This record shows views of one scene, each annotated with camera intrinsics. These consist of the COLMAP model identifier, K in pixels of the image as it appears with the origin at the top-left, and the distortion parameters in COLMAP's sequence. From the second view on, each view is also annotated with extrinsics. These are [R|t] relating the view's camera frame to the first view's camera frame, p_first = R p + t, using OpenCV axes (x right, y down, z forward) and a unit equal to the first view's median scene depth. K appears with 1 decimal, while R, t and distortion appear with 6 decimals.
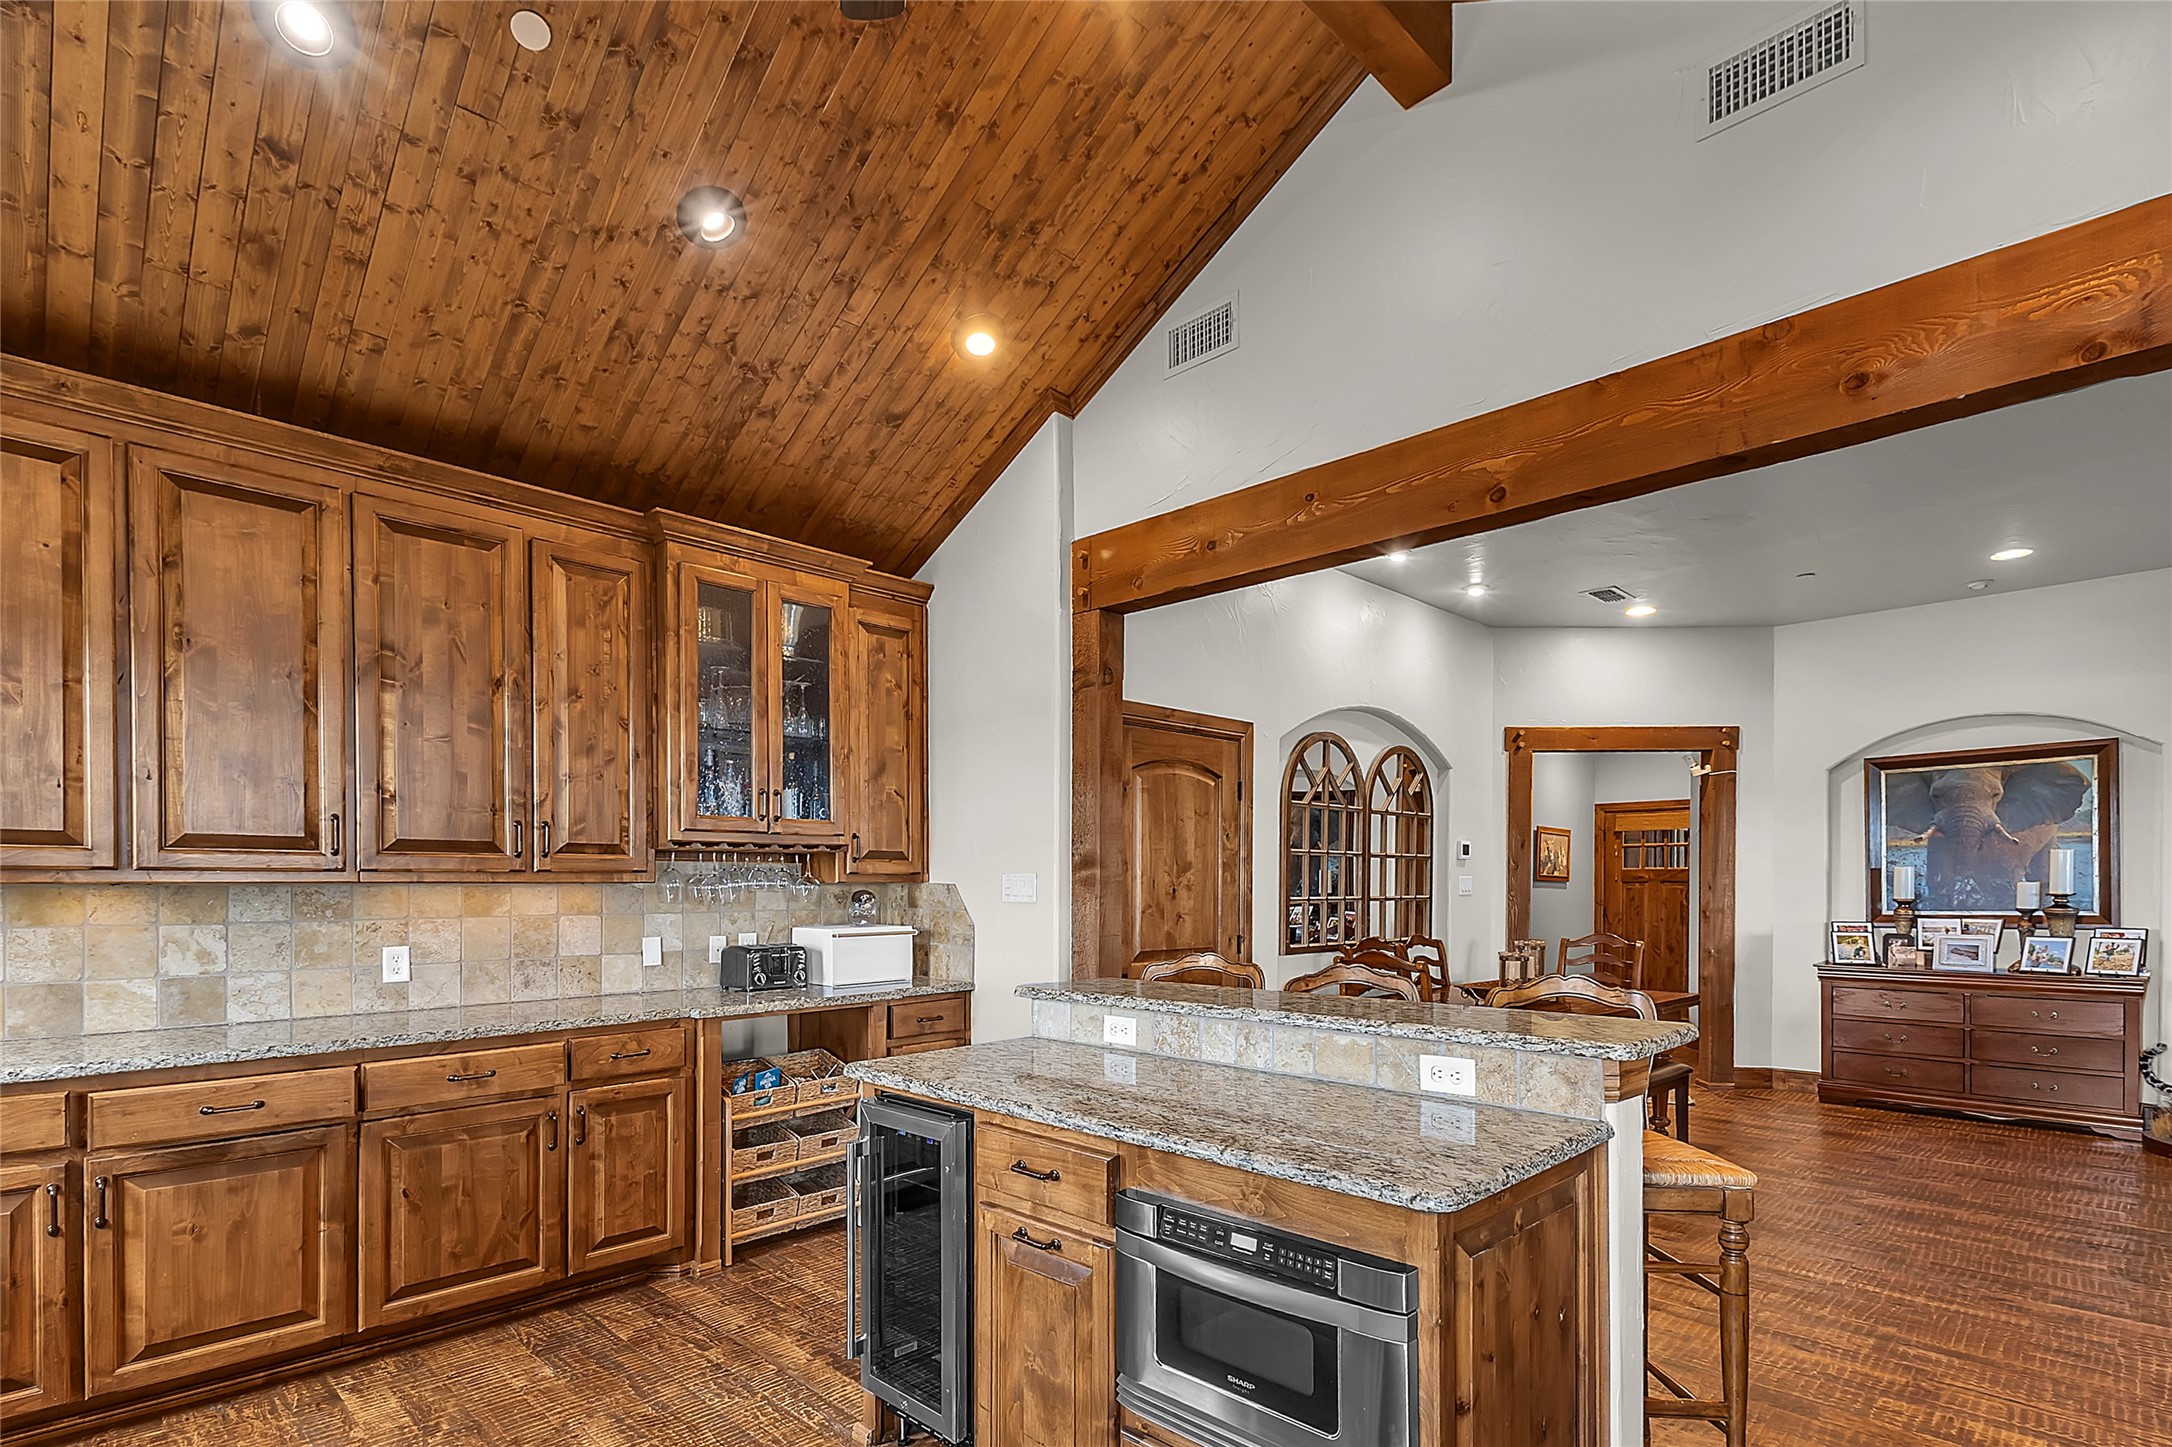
lens RADIAL K [[1048.8, 0, 1083.2], [0, 1048.8, 897.3], [0, 0, 1]] dist [0.014336, -0.001652]
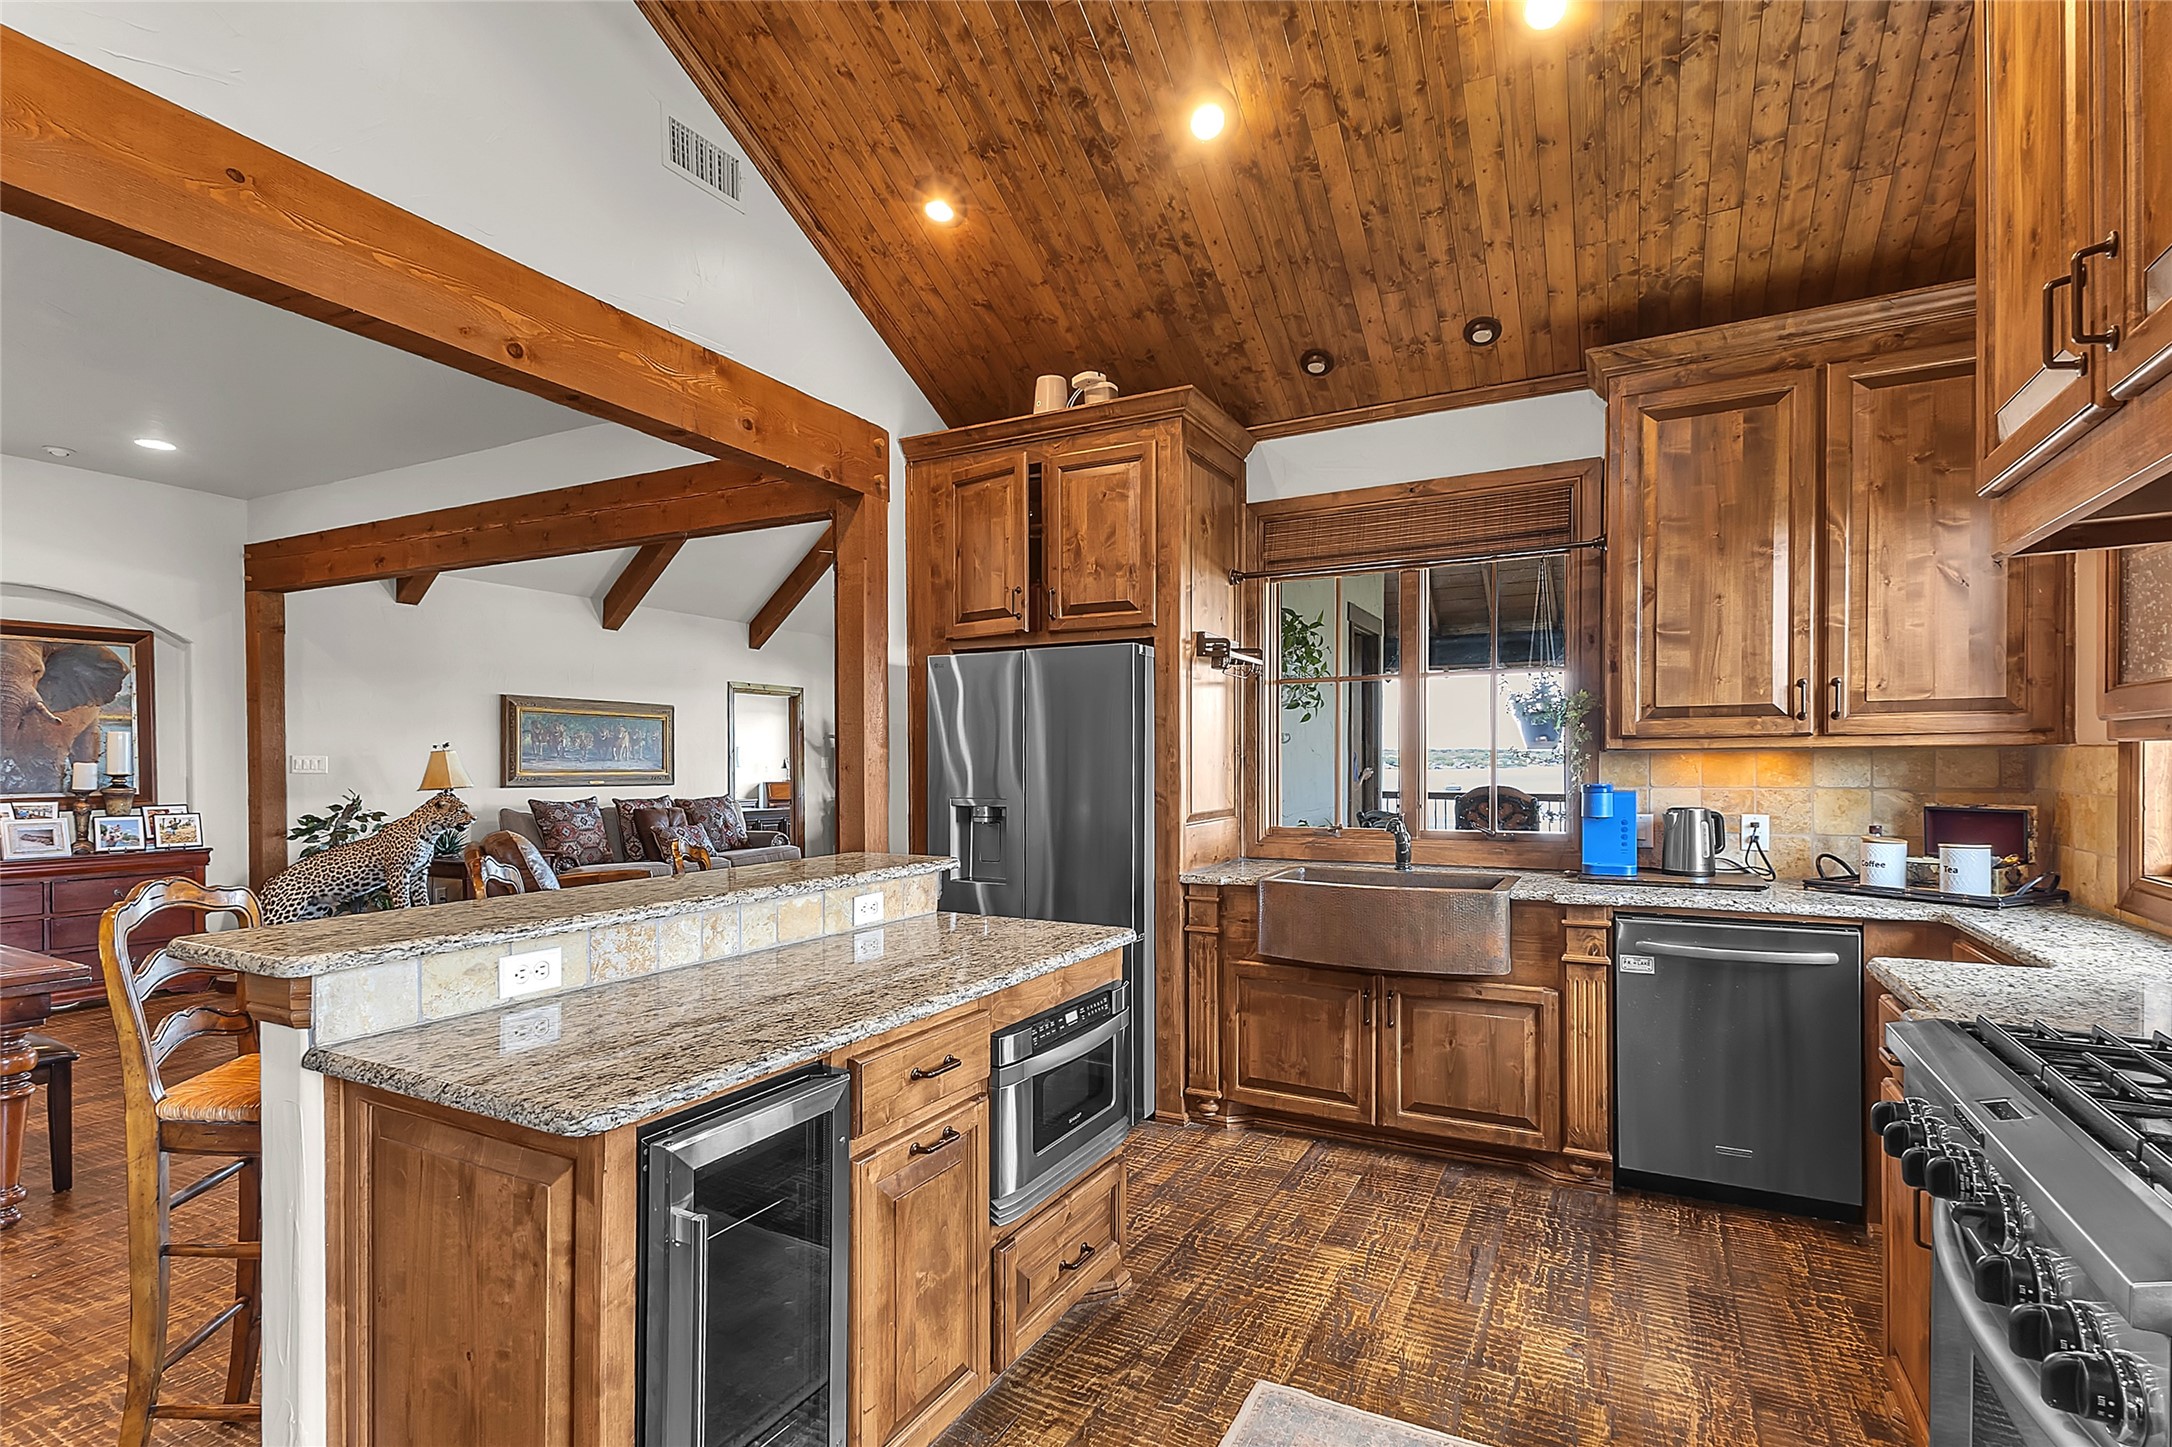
lens RADIAL K [[1048.8, 0, 1085.8], [0, 1048.8, 767.2], [0, 0, 1]] dist [0.014336, -0.001652]
pose [[-0.301619, -0.000022, 0.953429, -0.510721], [0.014780, 0.999880, 0.004698, -0.002082], [-0.953314, 0.015509, -0.301582, 0.610690]]
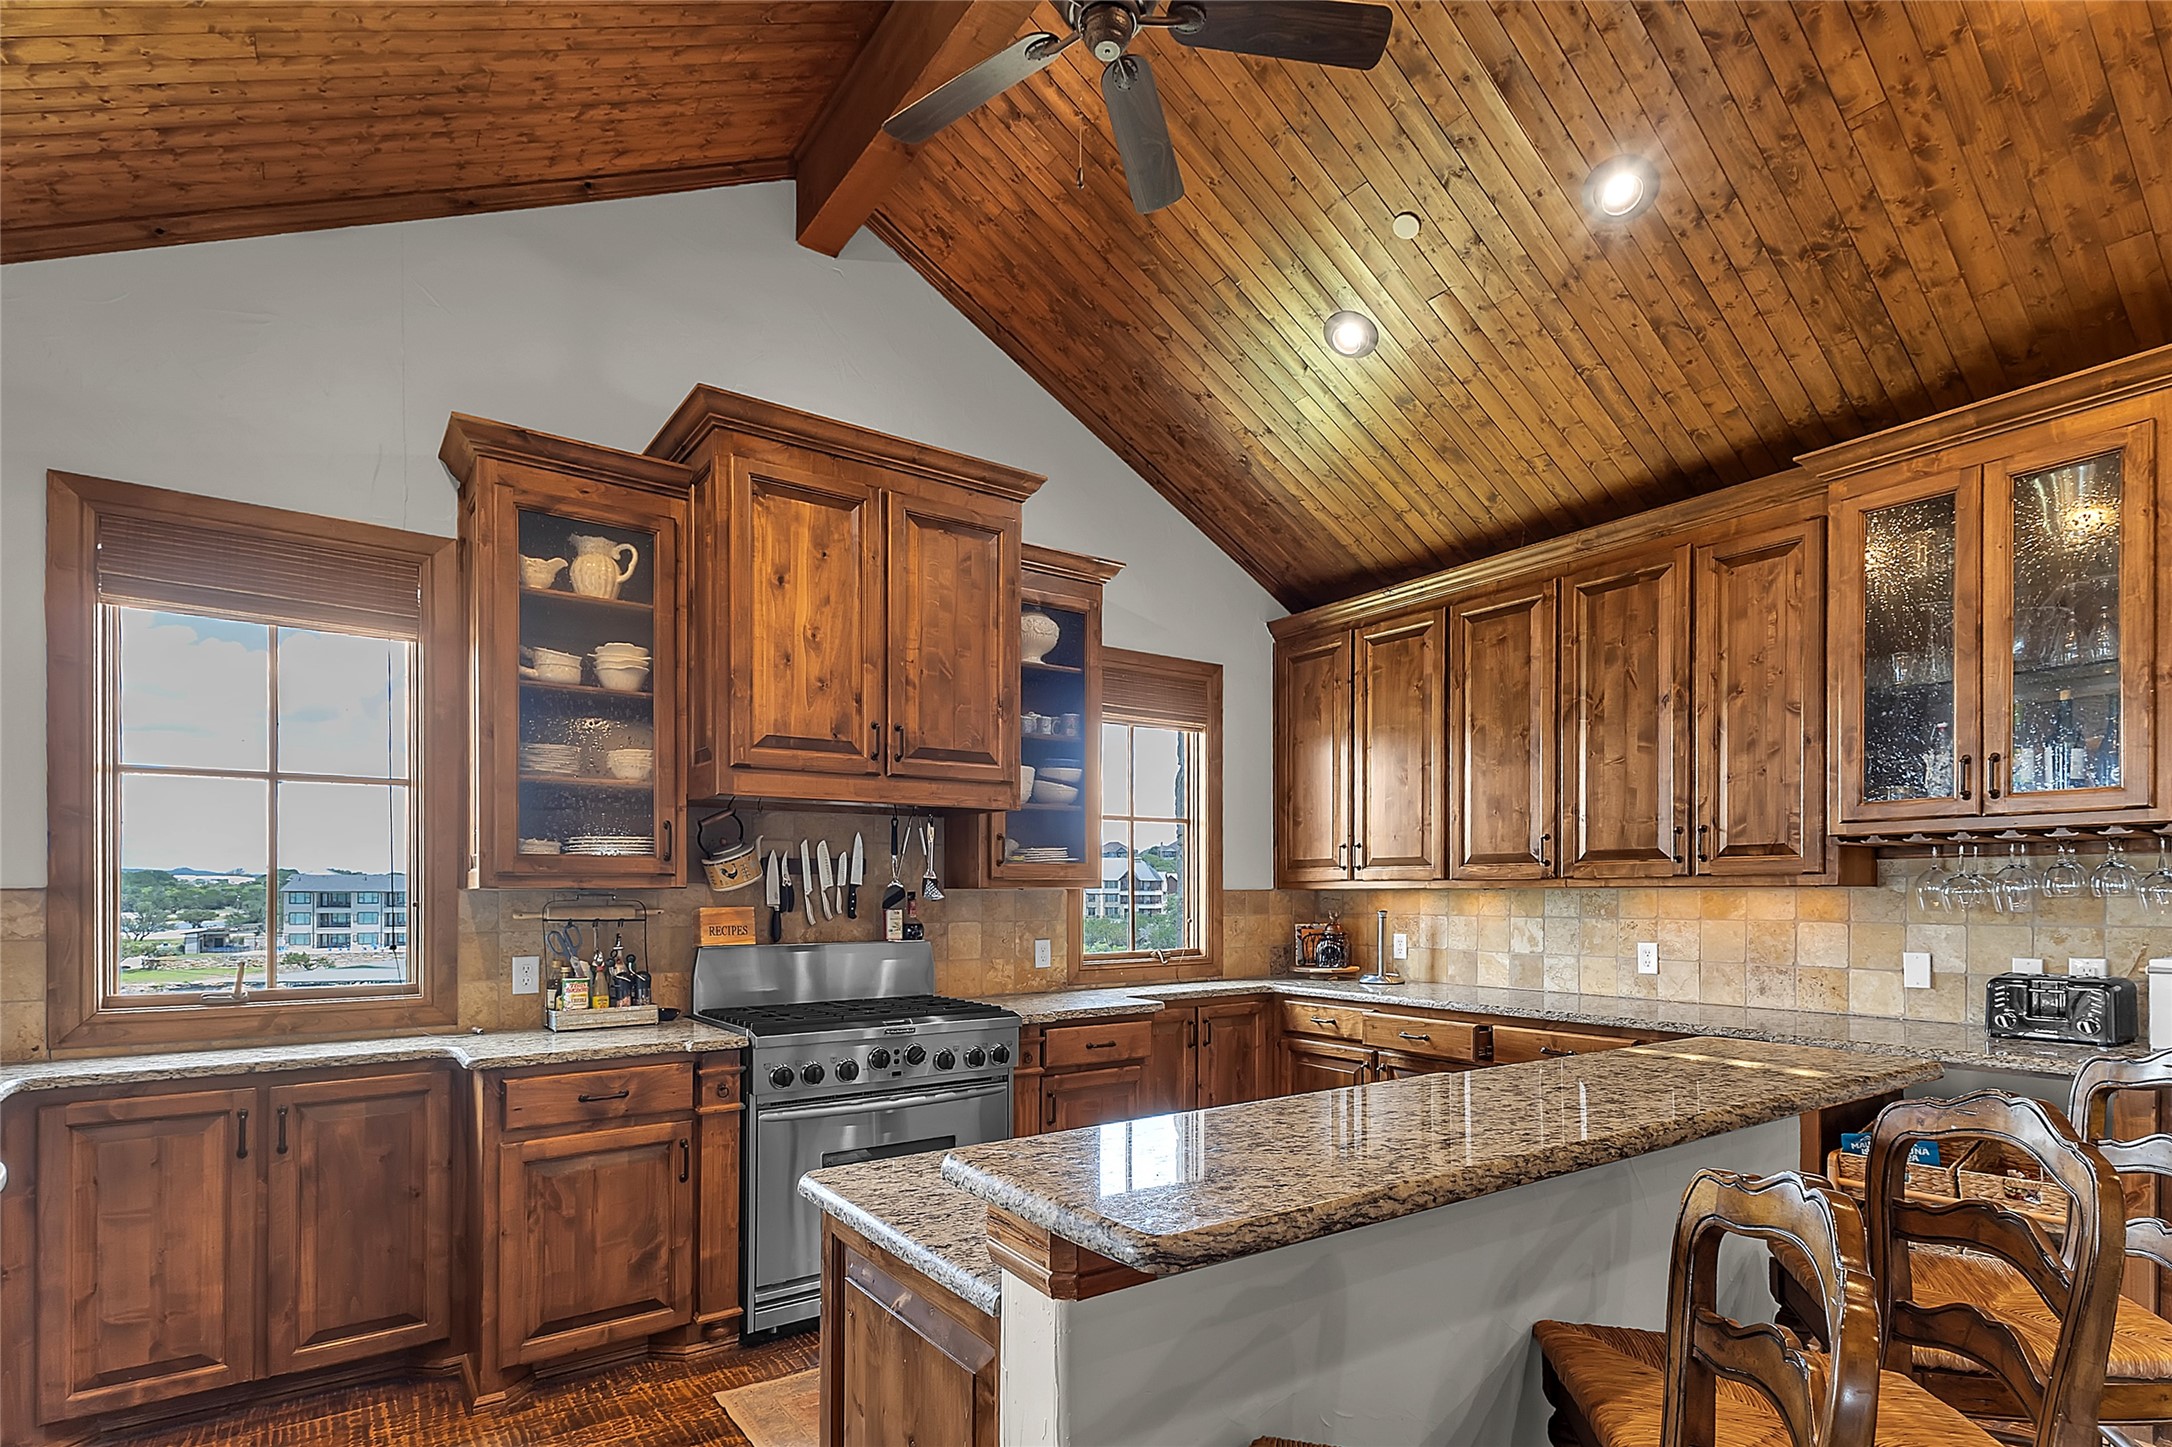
lens RADIAL K [[1048.8, 0, 1110.5], [0, 1048.8, 895.5], [0, 0, 1]] dist [0.014336, -0.001652]
pose [[-0.138791, 0.005866, -0.990304, 0.547890], [-0.006816, 0.999953, 0.006878, -0.008300], [0.990298, 0.007705, -0.138744, 0.564941]]
